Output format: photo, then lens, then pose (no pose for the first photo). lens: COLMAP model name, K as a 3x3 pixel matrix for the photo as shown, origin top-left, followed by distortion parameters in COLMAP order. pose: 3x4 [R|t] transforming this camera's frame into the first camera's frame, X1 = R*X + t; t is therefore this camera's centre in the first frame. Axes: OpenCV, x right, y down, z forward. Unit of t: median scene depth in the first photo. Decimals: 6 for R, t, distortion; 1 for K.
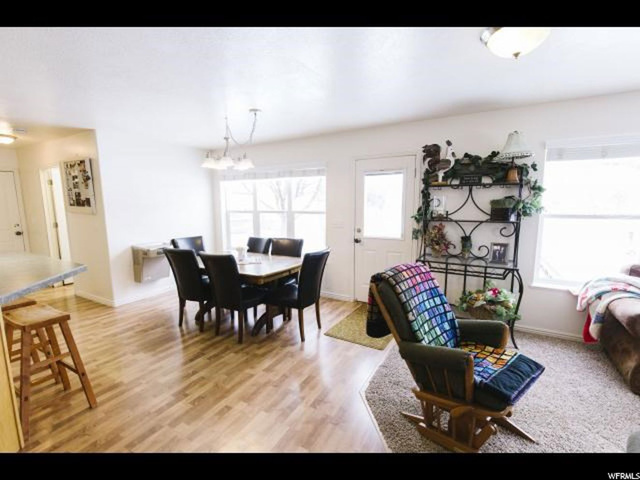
lens RADIAL K [[287.8, 0, 320.1], [0, 287.8, 241.4], [0, 0, 1]] dist [0.006678, 0.000324]
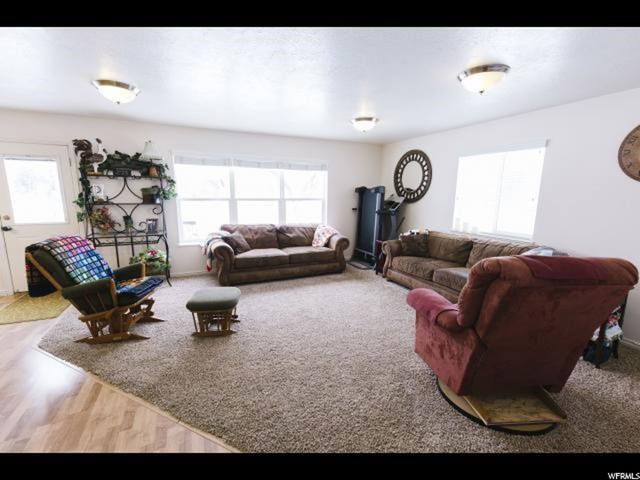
lens RADIAL K [[287.8, 0, 318.6], [0, 287.8, 241.7], [0, 0, 1]] dist [0.006678, 0.000324]
pose [[0.581913, -0.130979, 0.802634, -0.056998], [0.094545, 0.991149, 0.093196, 0.062479], [-0.807736, 0.021653, 0.589146, -0.498944]]
